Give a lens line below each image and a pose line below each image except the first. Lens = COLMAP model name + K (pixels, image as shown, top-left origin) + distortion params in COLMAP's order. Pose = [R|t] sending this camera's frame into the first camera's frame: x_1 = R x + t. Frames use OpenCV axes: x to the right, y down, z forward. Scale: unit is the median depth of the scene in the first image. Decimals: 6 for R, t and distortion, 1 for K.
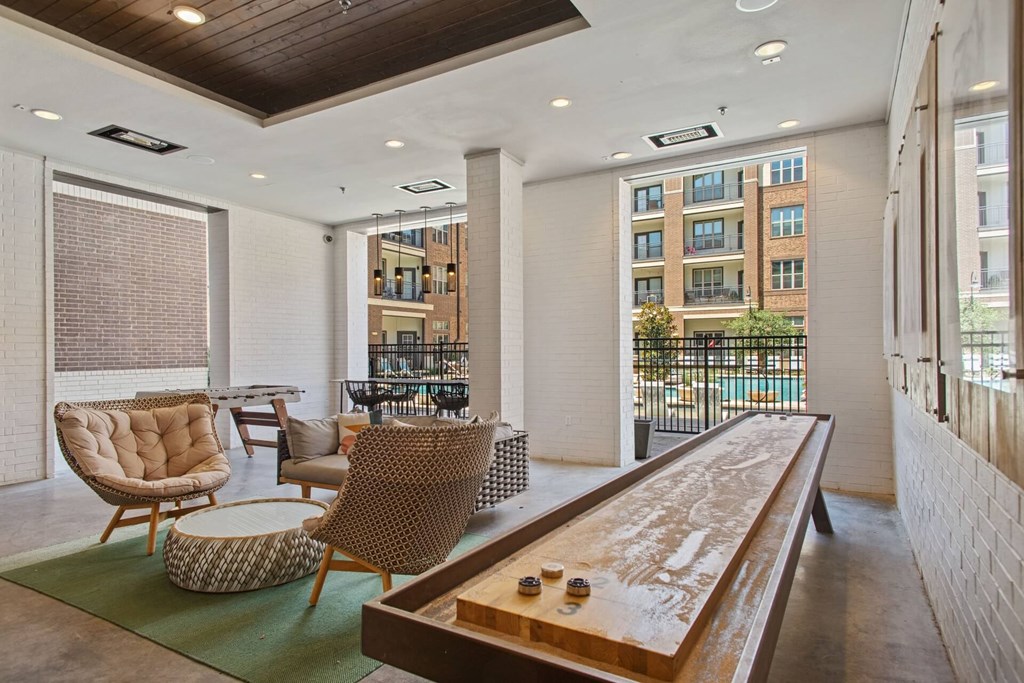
lens RADIAL K [[584.3, 0, 534.5], [0, 584.3, 360.4], [0, 0, 1]] dist [-0.002549, 0.001656]
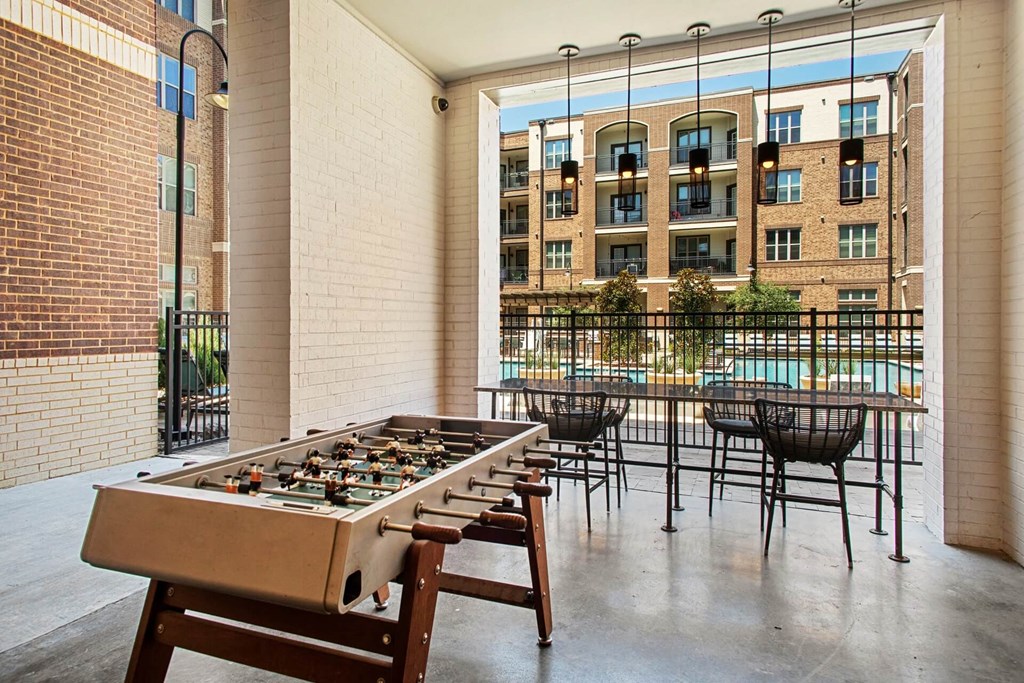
lens RADIAL K [[584.3, 0, 510.6], [0, 584.3, 336.6], [0, 0, 1]] dist [-0.002549, 0.001656]
pose [[0.990191, 0.008318, 0.139475, -0.323804], [-0.008830, 0.999956, 0.003048, -0.007321], [-0.139444, -0.004250, 0.990221, 0.435607]]
